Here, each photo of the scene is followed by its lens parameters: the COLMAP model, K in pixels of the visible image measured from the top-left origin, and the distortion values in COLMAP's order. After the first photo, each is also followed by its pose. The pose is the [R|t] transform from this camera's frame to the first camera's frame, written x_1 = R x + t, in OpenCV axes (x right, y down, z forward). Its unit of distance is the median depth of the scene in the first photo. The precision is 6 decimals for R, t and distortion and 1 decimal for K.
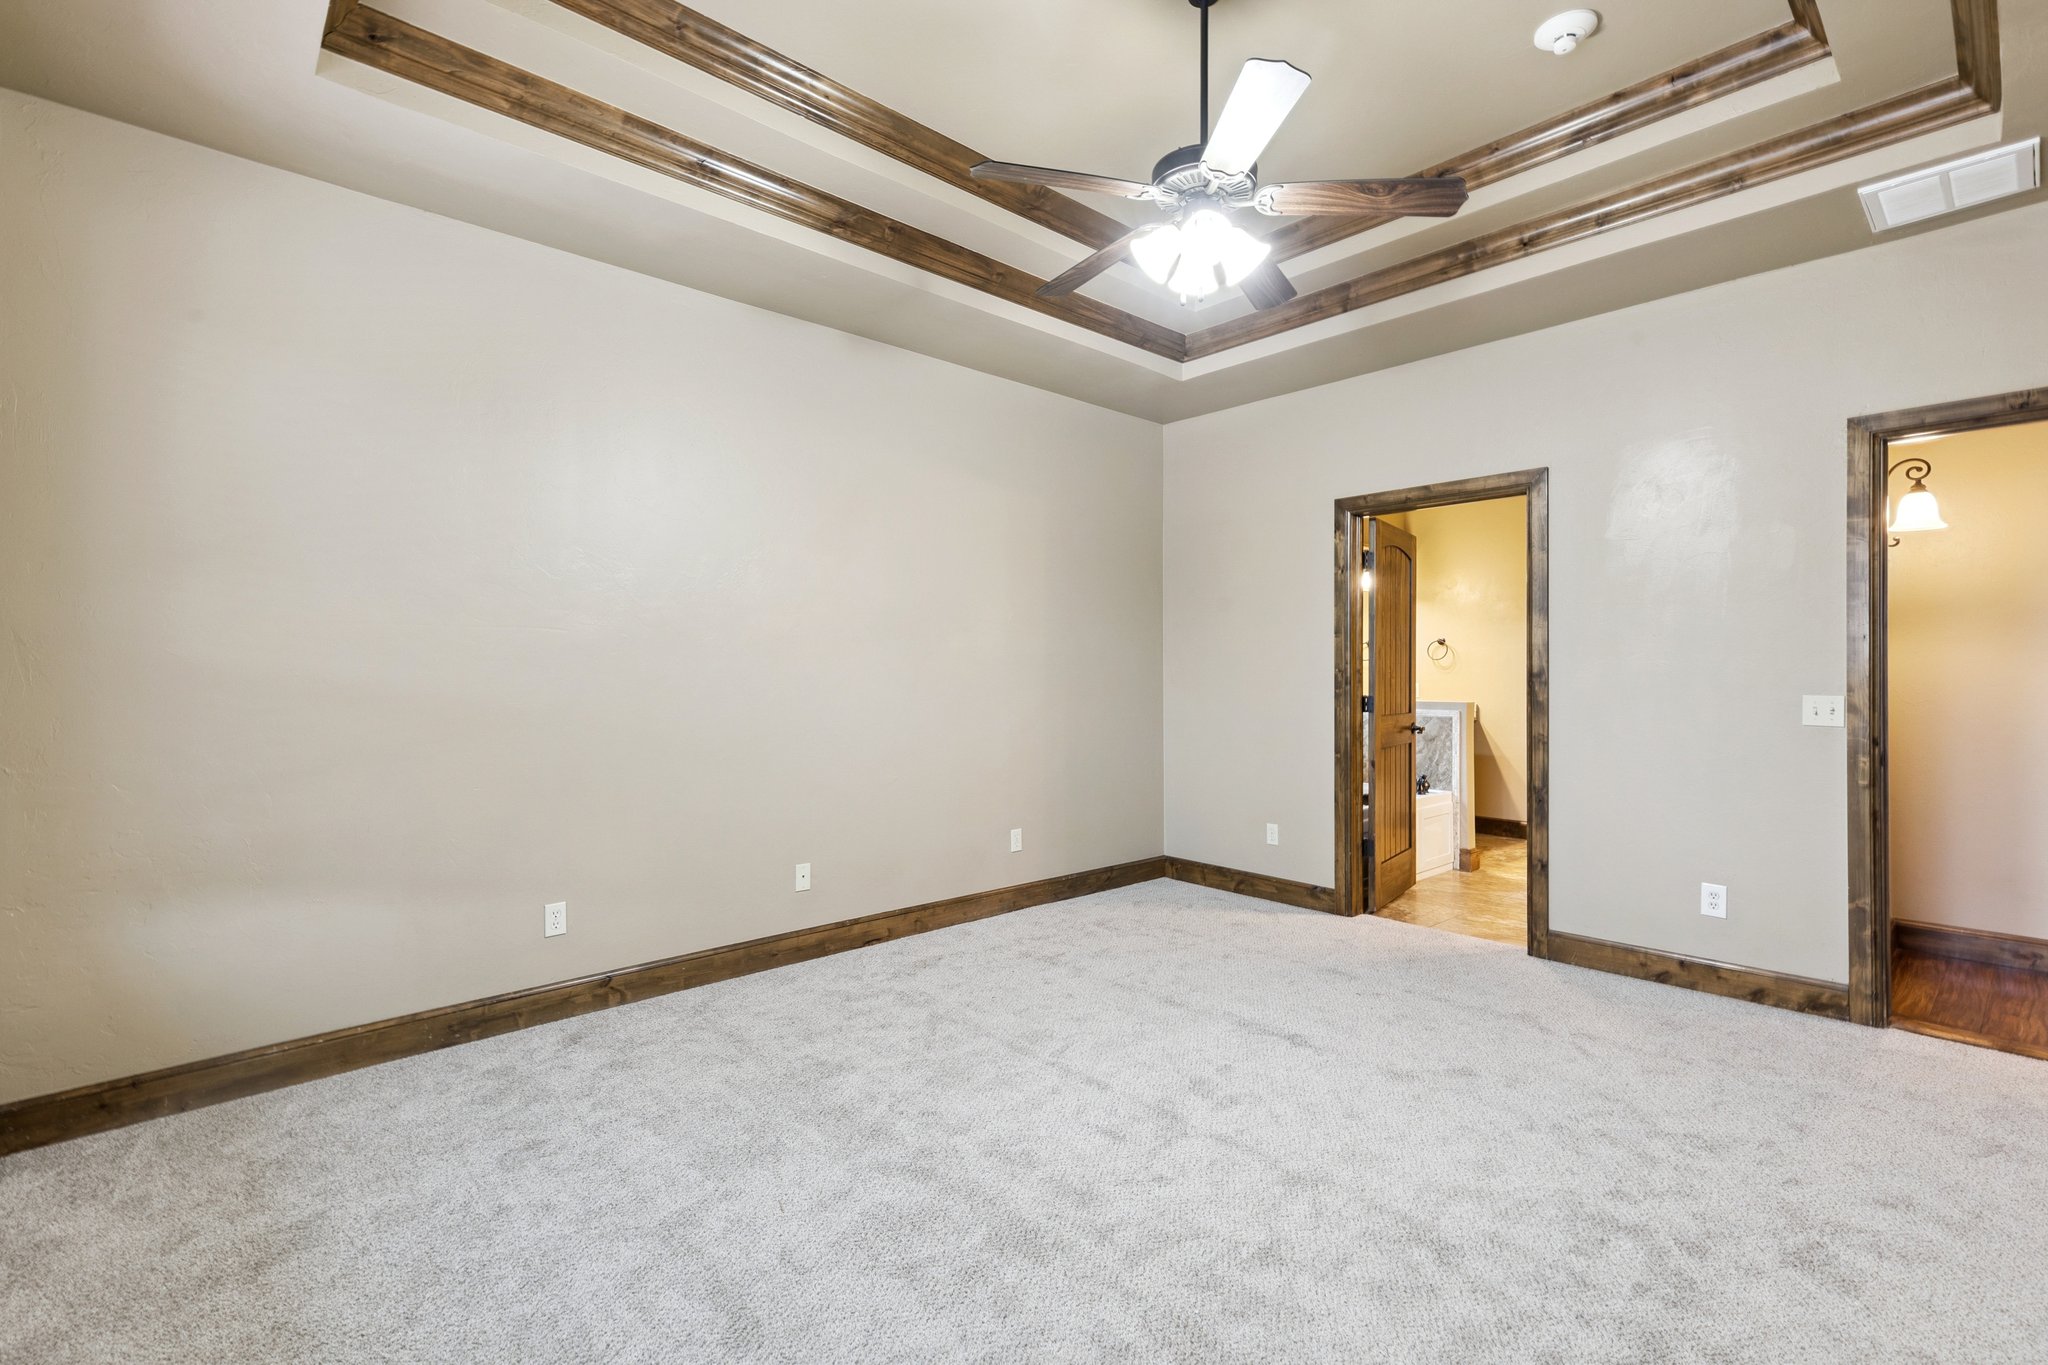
lens RADIAL K [[921.8, 0, 1025.5], [0, 921.8, 661.4], [0, 0, 1]] dist [0.013141, 0.000144]
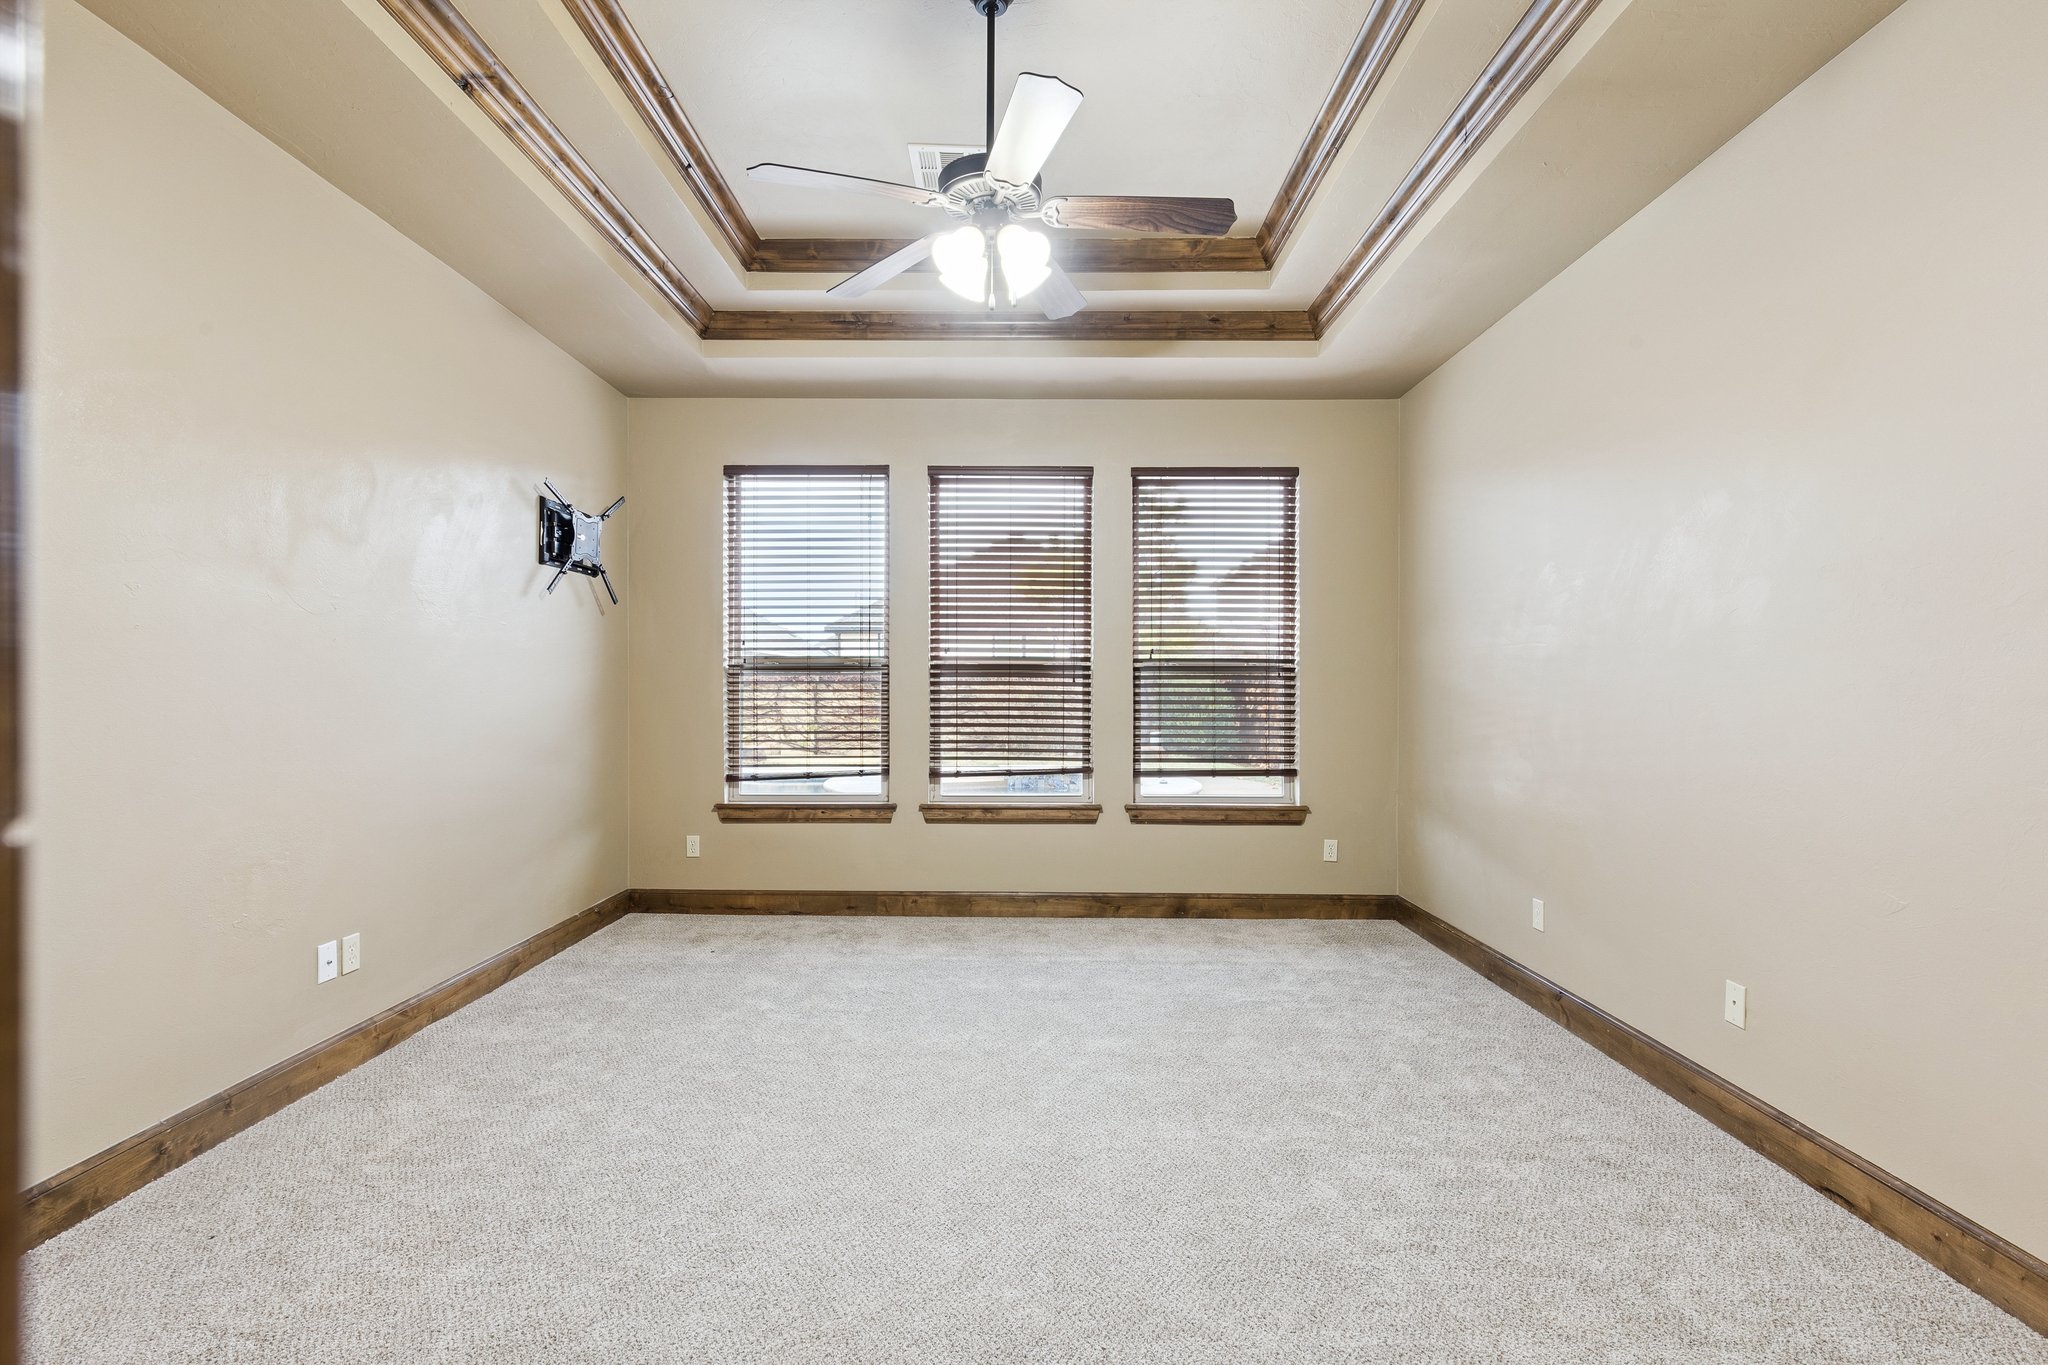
lens RADIAL K [[925.0, 0, 1024.0], [0, 925.0, 682.5], [0, 0, 1]] dist [0.012412, -0.000715]
pose [[-0.684829, -0.005436, -0.728684, 0.597856], [0.003298, 0.999939, -0.010559, 0.015571], [0.728697, -0.009635, -0.684769, 1.134141]]
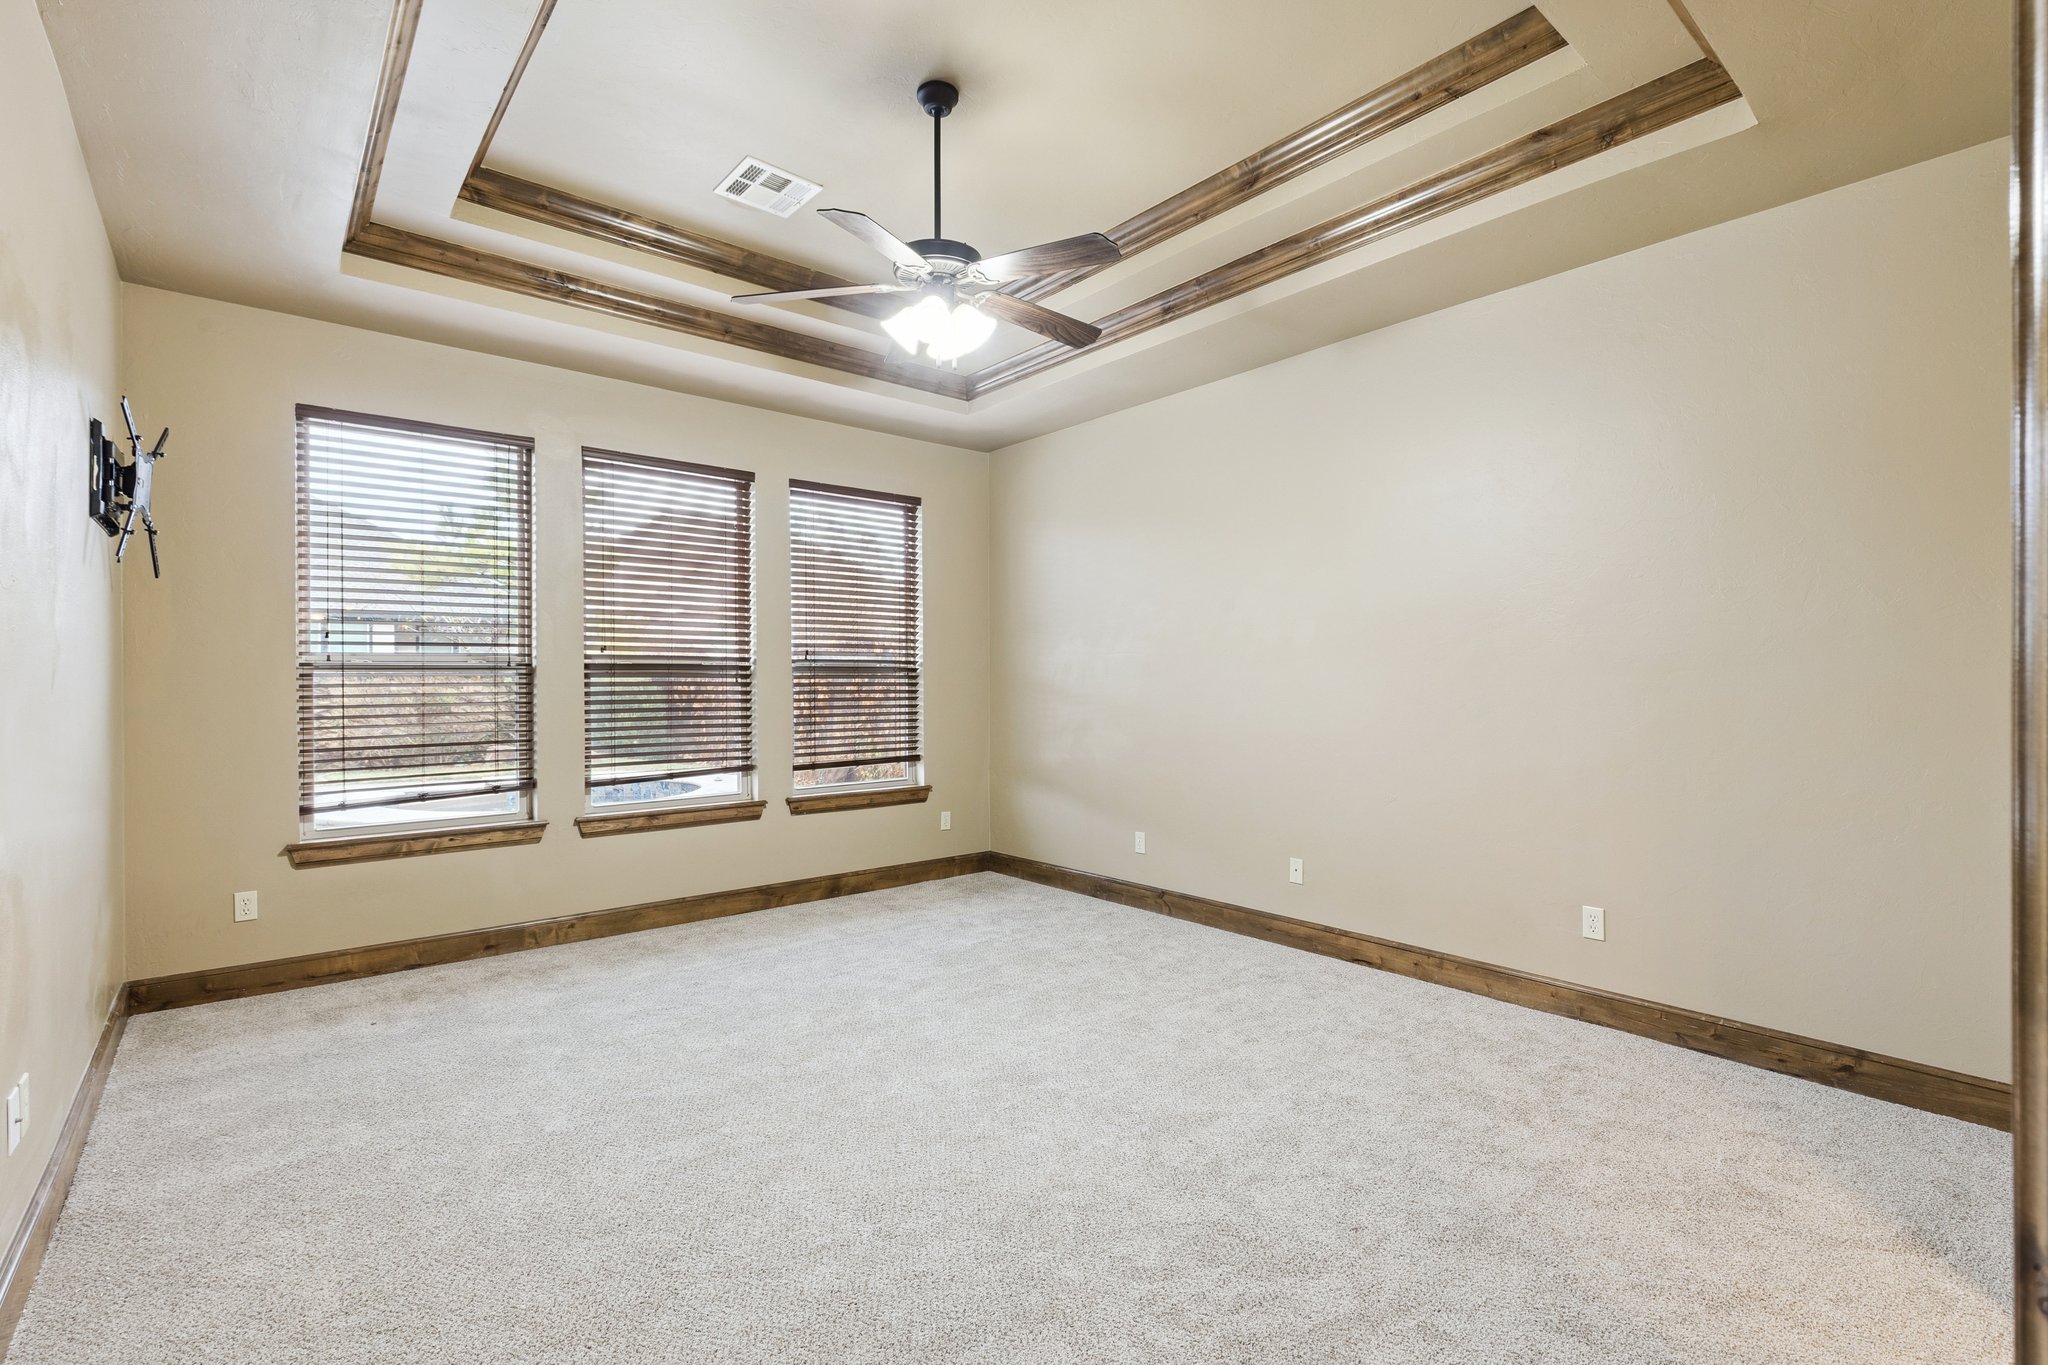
lens RADIAL K [[928.7, 0, 1026.9], [0, 928.7, 673.3], [0, 0, 1]] dist [0.017105, -0.000612]
pose [[-0.050277, -0.008802, -0.998697, 0.906442], [0.014776, 0.999845, -0.009556, 0.007897], [0.998626, -0.015237, -0.050139, 0.775425]]
